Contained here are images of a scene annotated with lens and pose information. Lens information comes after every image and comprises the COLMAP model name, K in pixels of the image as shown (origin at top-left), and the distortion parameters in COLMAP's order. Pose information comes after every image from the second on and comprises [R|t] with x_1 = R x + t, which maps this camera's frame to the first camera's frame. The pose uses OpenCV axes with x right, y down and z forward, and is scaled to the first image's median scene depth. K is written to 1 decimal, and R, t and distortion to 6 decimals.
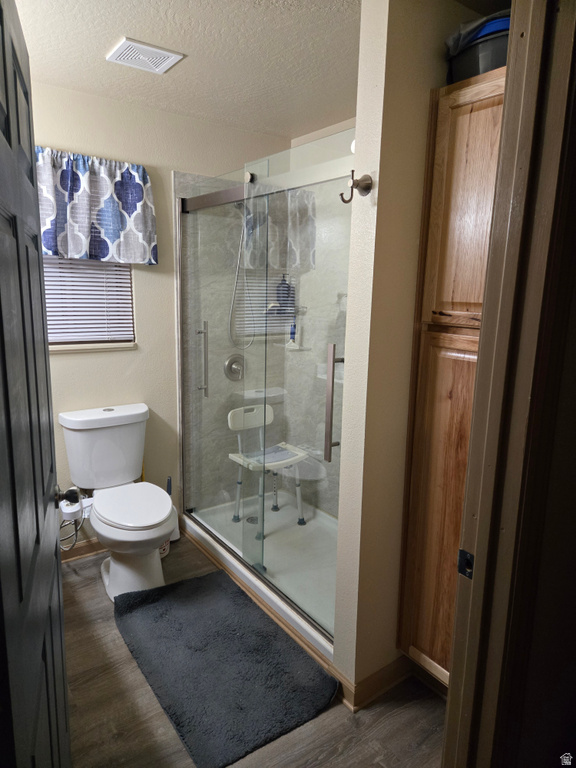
lens RADIAL K [[516.2, 0, 288.0], [0, 516.2, 384.5], [0, 0, 1]] dist [0.017777, -0.024571]
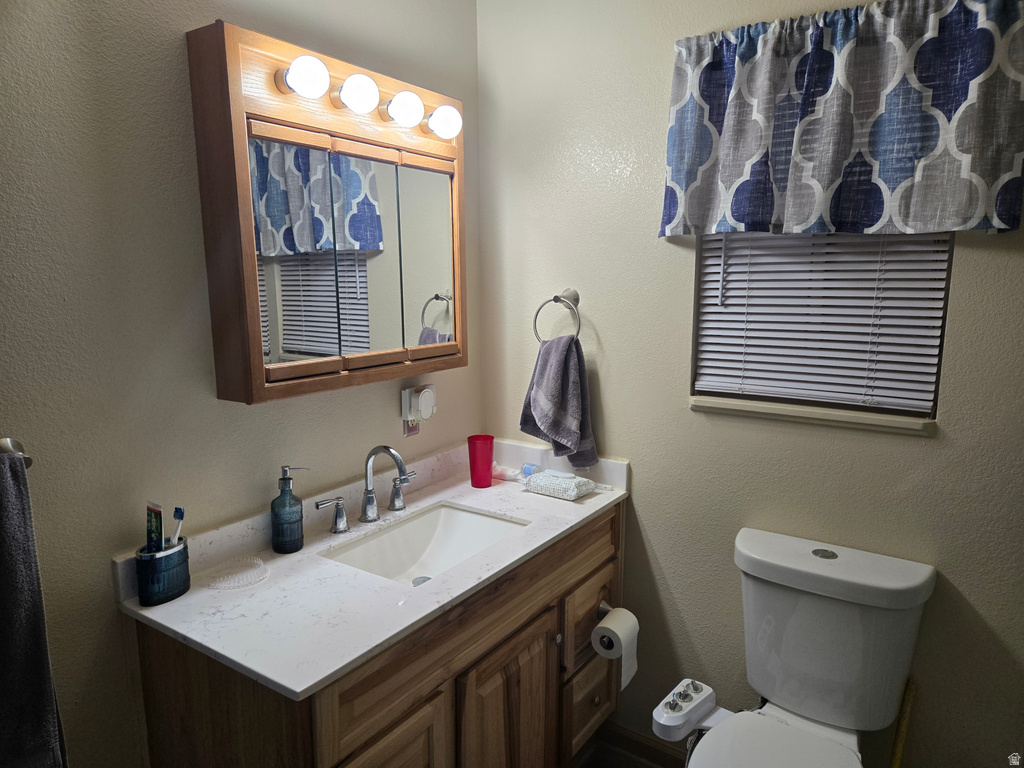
lens RADIAL K [[688.3, 0, 506.3], [0, 688.3, 408.3], [0, 0, 1]] dist [0.017777, -0.024571]
pose [[0.338376, 0.138637, -0.930743, 0.119684], [-0.156655, 0.983585, 0.089556, -0.093742], [0.927880, 0.115502, 0.354539, 0.514264]]
